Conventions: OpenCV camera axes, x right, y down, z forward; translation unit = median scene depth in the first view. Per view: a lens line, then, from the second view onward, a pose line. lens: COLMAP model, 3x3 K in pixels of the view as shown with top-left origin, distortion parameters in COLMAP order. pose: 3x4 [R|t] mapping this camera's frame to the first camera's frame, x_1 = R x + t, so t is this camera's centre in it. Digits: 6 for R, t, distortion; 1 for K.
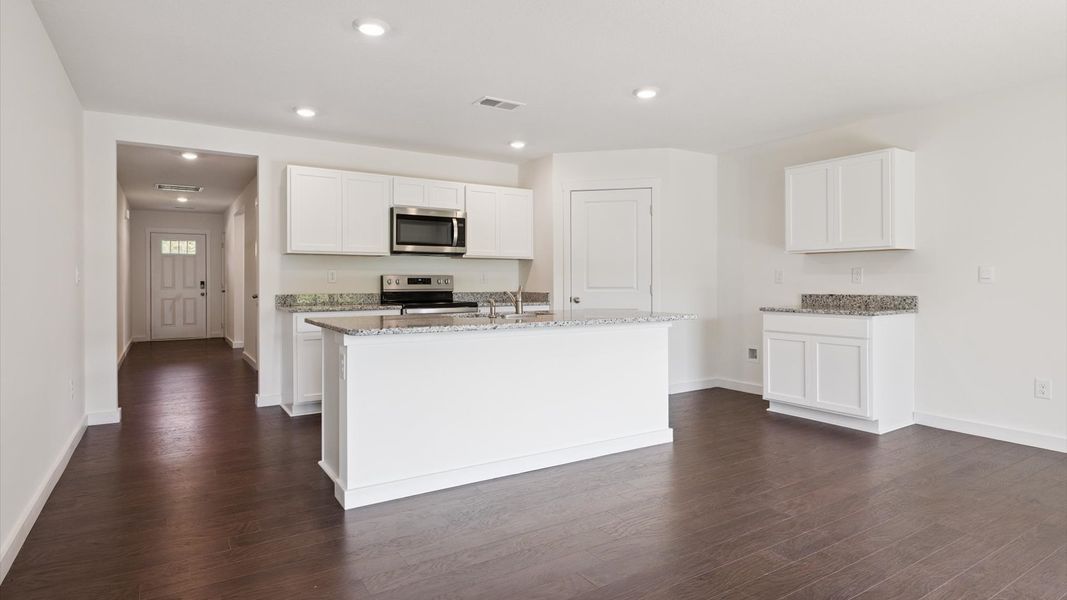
lens RADIAL K [[575.0, 0, 530.2], [0, 575.0, 283.9], [0, 0, 1]] dist [0.005596, -0.002440]
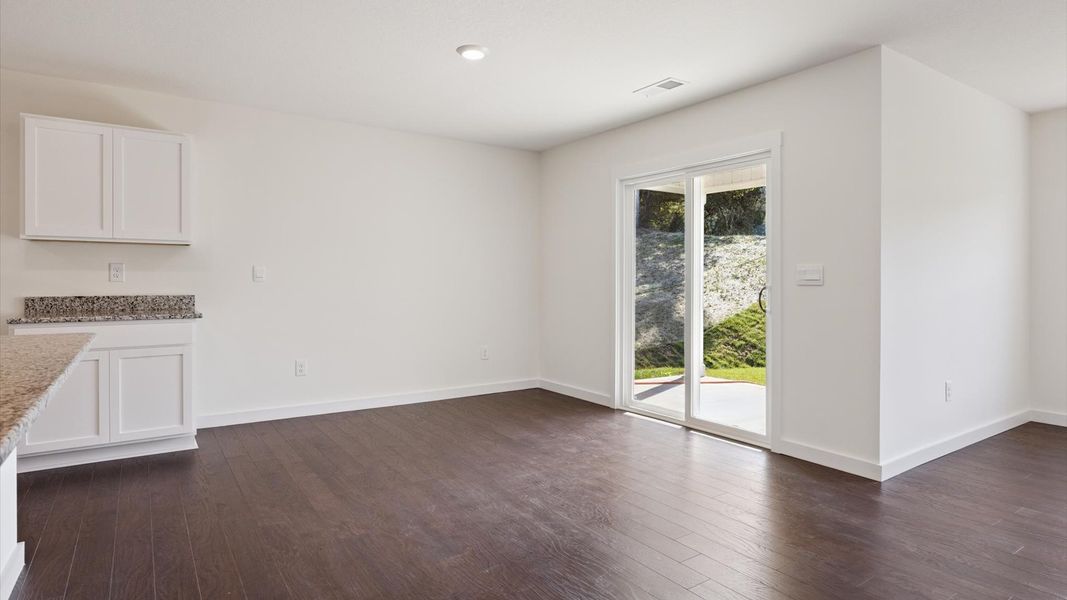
lens RADIAL K [[575.0, 0, 529.1], [0, 575.0, 282.4], [0, 0, 1]] dist [0.005596, -0.002440]
pose [[-0.029447, -0.002536, 0.999563, -0.261781], [0.000331, 0.999997, 0.002547, -0.001940], [-0.999566, 0.000406, -0.029446, 0.417676]]
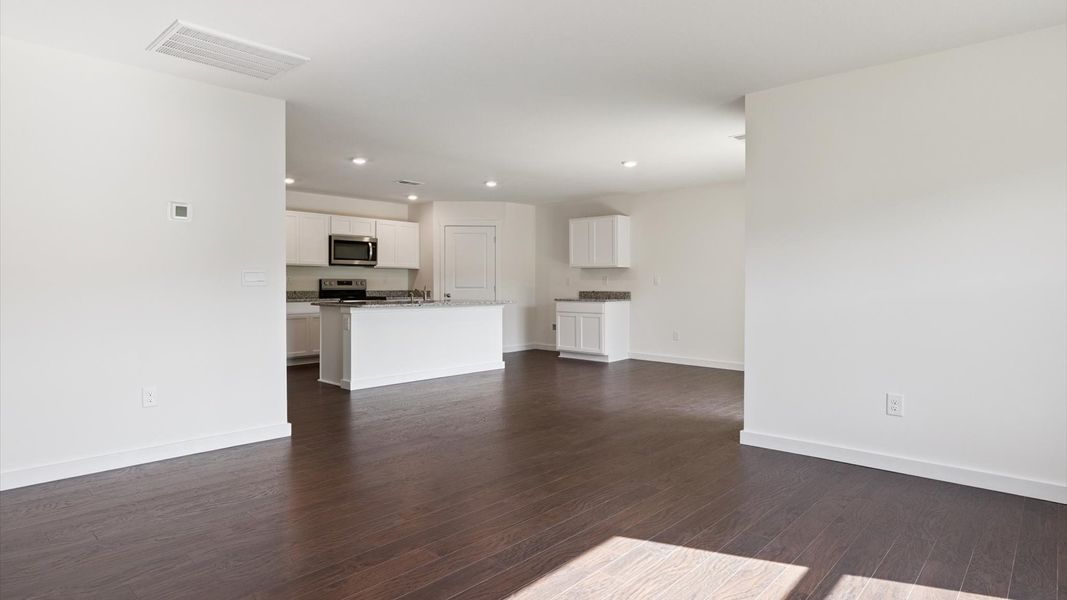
lens RADIAL K [[575.0, 0, 532.0], [0, 575.0, 299.4], [0, 0, 1]] dist [0.005596, -0.002440]
pose [[0.965876, -0.003939, 0.258974, -0.123518], [-0.002483, 0.999698, 0.024465, 0.000300], [-0.258992, -0.024273, 0.965574, -0.672017]]
